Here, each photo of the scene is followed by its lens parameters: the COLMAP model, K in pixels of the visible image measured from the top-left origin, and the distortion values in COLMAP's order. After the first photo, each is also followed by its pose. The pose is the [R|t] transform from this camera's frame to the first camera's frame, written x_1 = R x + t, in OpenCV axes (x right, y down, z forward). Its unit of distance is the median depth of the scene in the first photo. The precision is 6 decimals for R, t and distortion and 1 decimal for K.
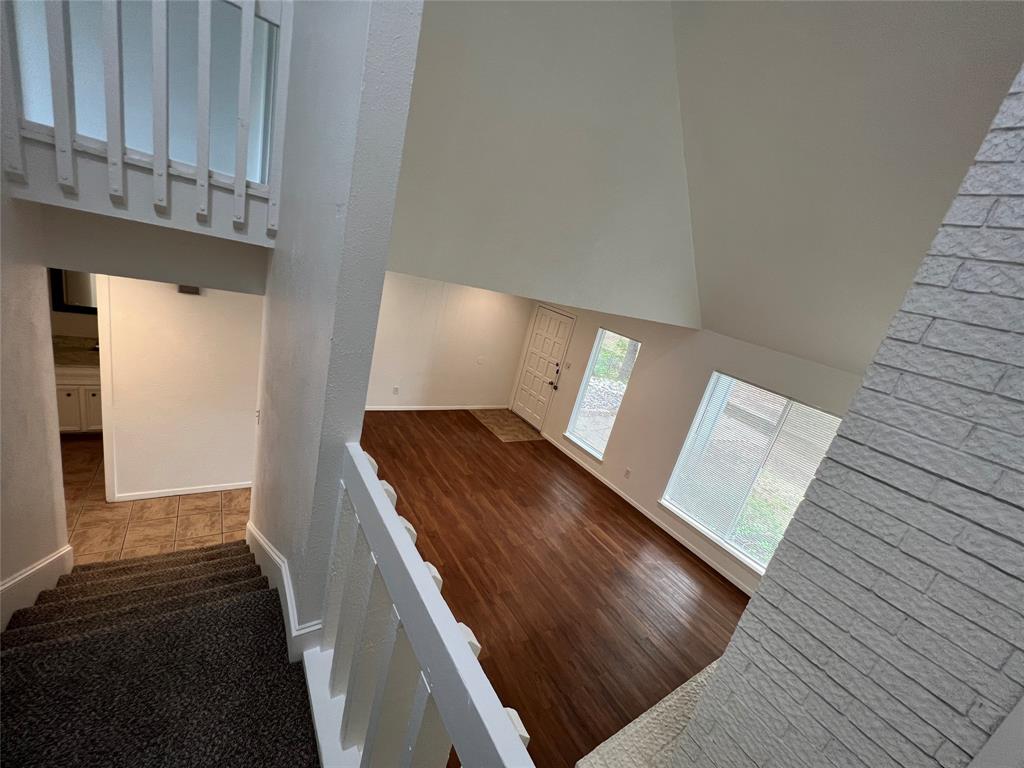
lens RADIAL K [[408.8, 0, 508.6], [0, 408.8, 381.1], [0, 0, 1]] dist [-0.002178, -0.000546]
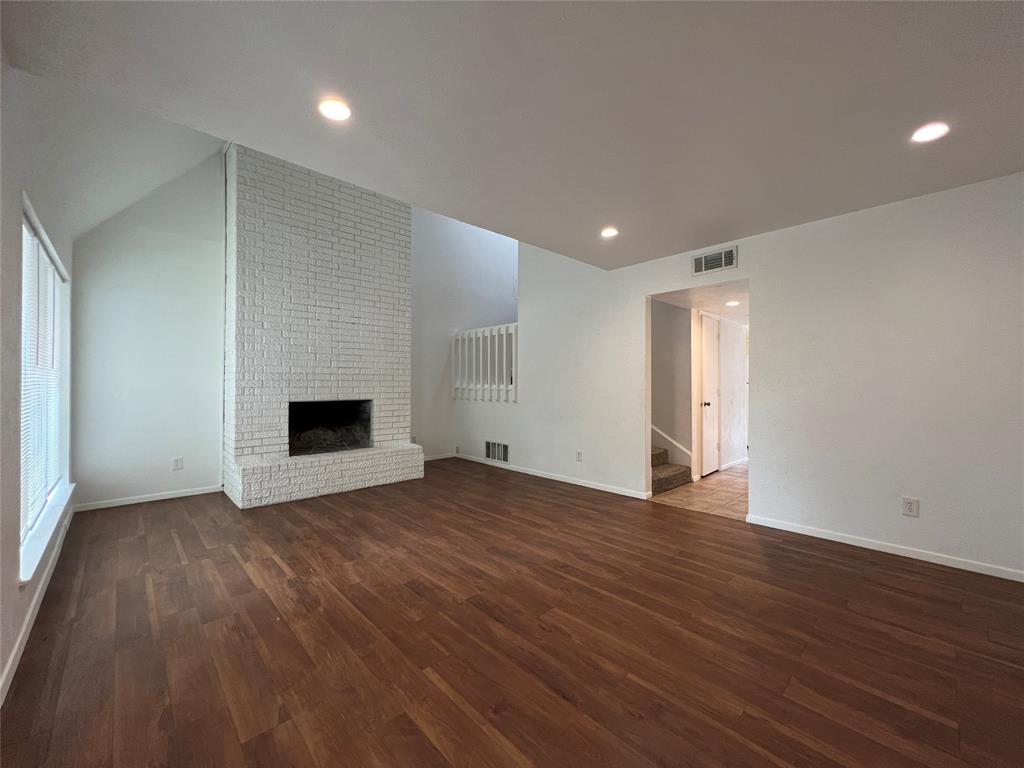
lens RADIAL K [[408.8, 0, 508.6], [0, 408.8, 381.1], [0, 0, 1]] dist [-0.002178, -0.000546]
pose [[-0.957525, -0.244661, -0.152601, 0.054764], [-0.276032, 0.930768, 0.239744, -0.063757], [0.083381, 0.271684, -0.958768, 1.234906]]
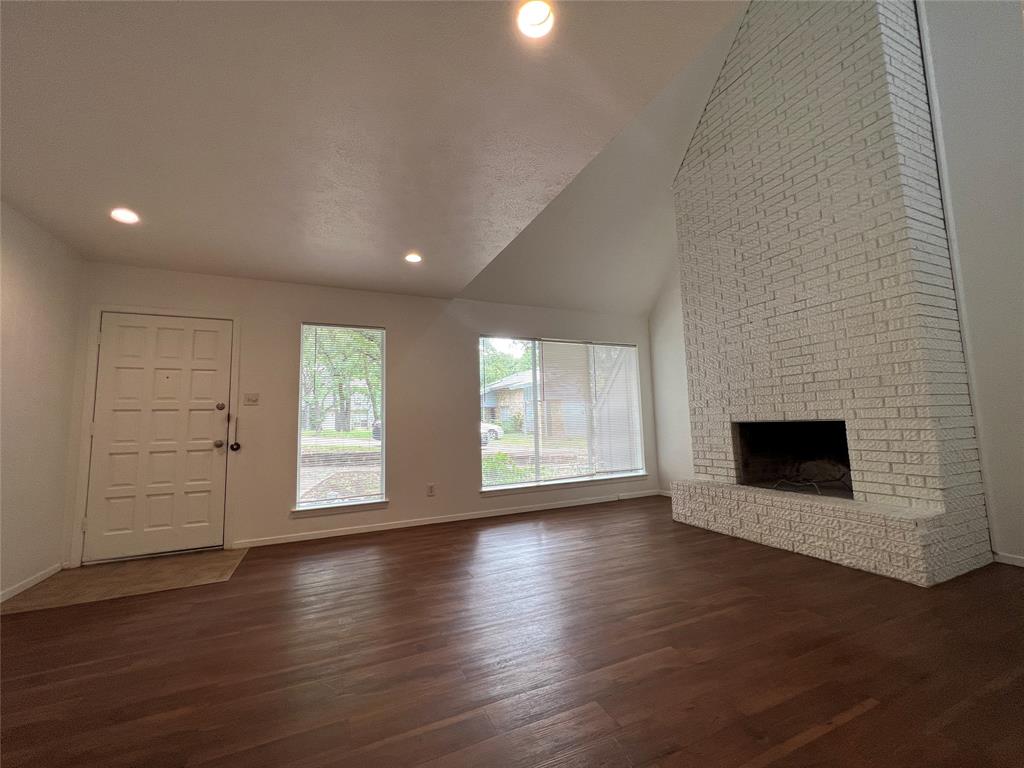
lens RADIAL K [[408.8, 0, 508.6], [0, 408.8, 381.1], [0, 0, 1]] dist [-0.002178, -0.000546]
pose [[0.168896, -0.146277, 0.974719, -0.414852], [0.347880, 0.934128, 0.079905, 0.021089], [-0.922200, 0.325590, 0.208658, 0.642756]]
